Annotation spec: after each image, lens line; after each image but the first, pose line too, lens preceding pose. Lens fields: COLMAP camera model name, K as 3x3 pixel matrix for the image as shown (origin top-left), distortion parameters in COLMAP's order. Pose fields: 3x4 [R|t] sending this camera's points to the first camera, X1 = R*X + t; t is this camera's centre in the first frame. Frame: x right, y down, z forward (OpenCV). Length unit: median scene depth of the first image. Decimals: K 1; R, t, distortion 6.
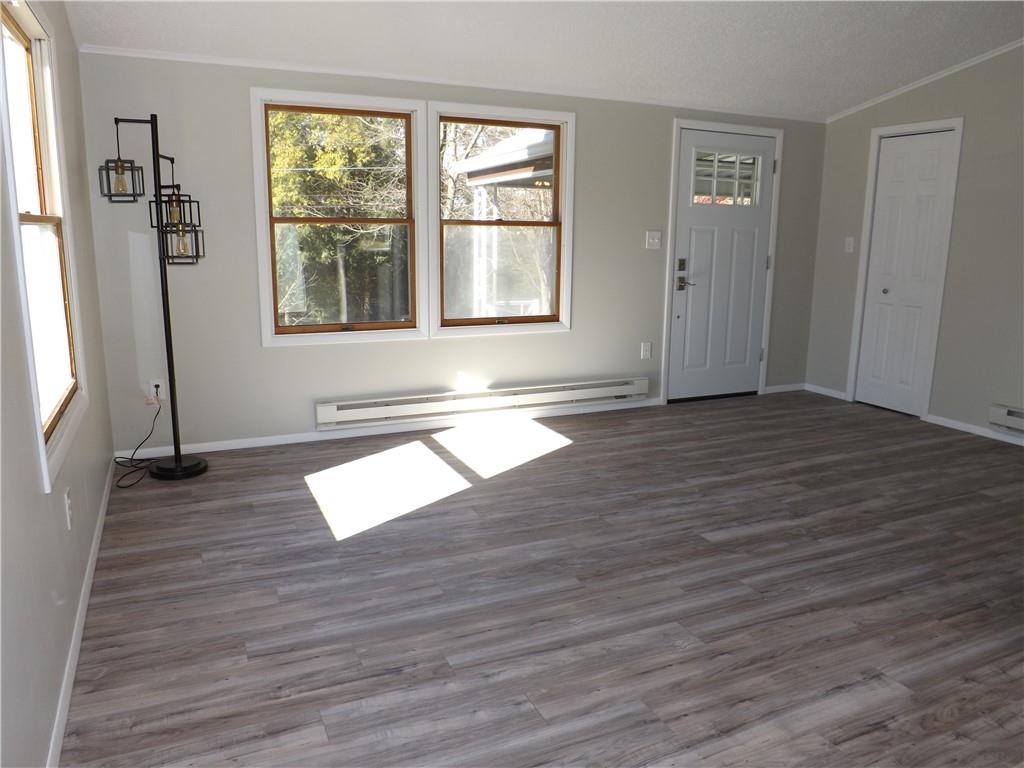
lens RADIAL K [[726.9, 0, 505.9], [0, 726.9, 384.2], [0, 0, 1]] dist [-0.051702, 0.000722]
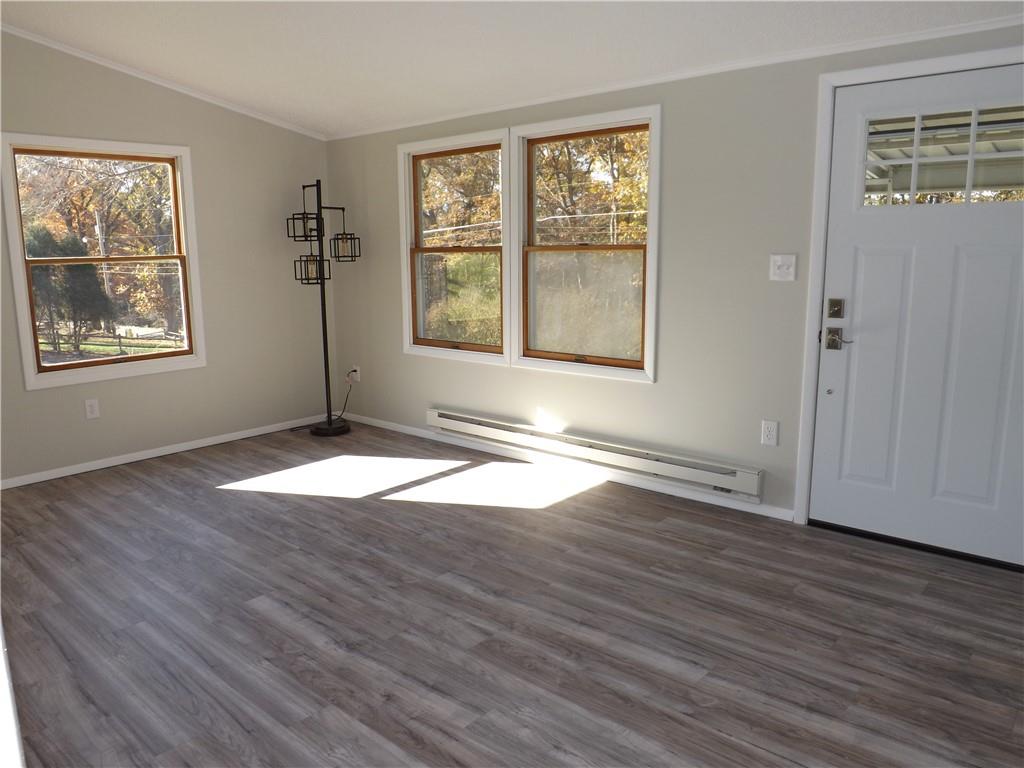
lens RADIAL K [[726.9, 0, 505.9], [0, 726.9, 384.2], [0, 0, 1]] dist [-0.051702, 0.000722]
pose [[0.425152, 0.148828, -0.892802, 0.919708], [-0.170875, 0.981849, 0.082302, -0.141209], [0.888846, 0.117567, 0.442866, 0.661520]]
